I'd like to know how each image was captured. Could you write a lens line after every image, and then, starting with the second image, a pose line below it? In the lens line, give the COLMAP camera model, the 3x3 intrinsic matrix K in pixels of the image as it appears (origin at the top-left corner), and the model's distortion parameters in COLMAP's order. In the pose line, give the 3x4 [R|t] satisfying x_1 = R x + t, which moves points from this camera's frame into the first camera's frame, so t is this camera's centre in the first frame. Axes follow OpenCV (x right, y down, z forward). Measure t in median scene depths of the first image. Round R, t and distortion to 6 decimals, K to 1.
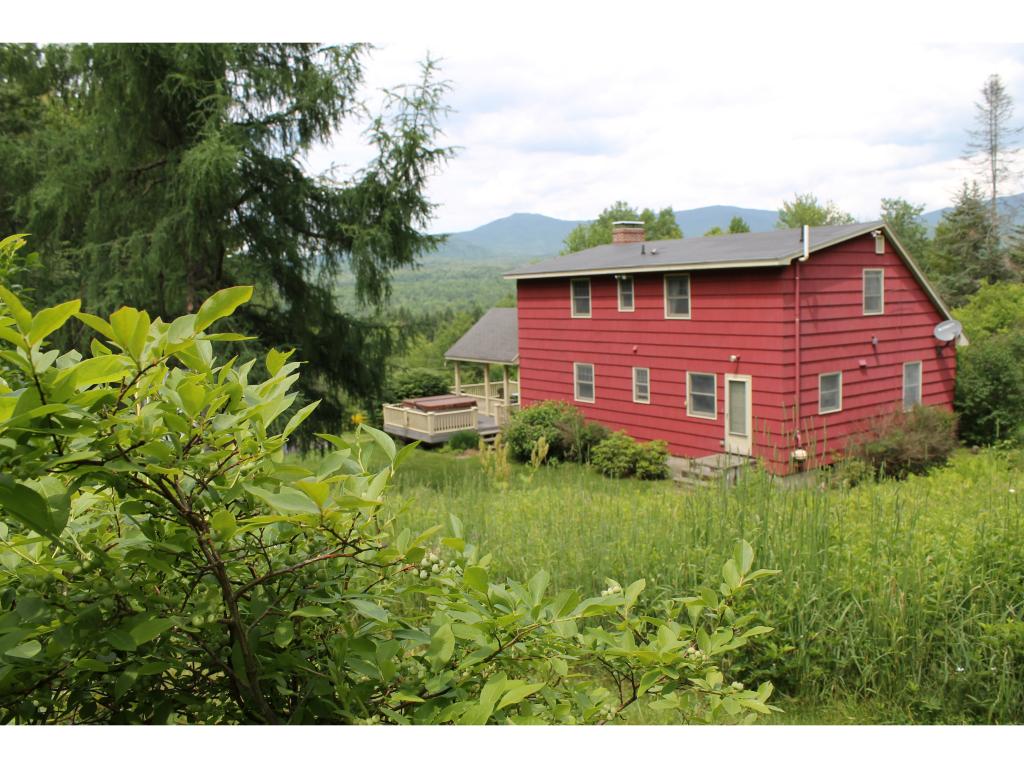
lens RADIAL K [[870.9, 0, 512.7], [0, 870.9, 383.7], [0, 0, 1]] dist [-0.123812, 0.059761]
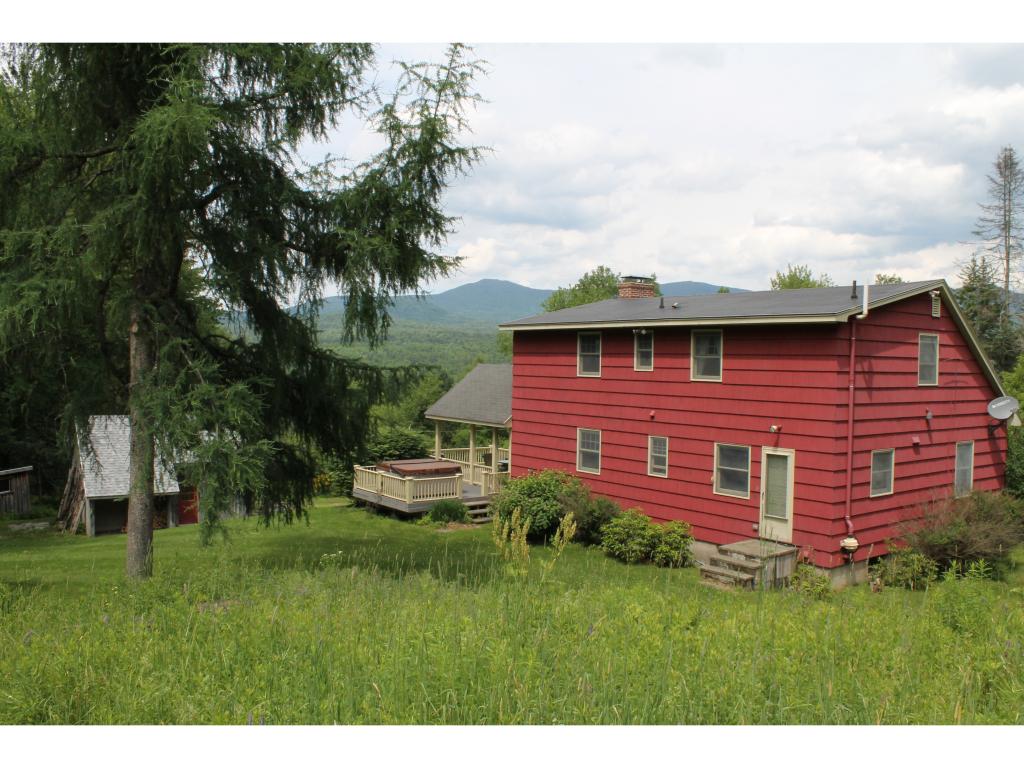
lens RADIAL K [[870.9, 0, 509.5], [0, 870.9, 385.5], [0, 0, 1]] dist [-0.123812, 0.059761]
pose [[0.997732, 0.048718, 0.046440, -0.048560], [-0.044868, 0.995735, -0.080620, 0.008623], [-0.050170, 0.078353, 0.995662, 0.152506]]
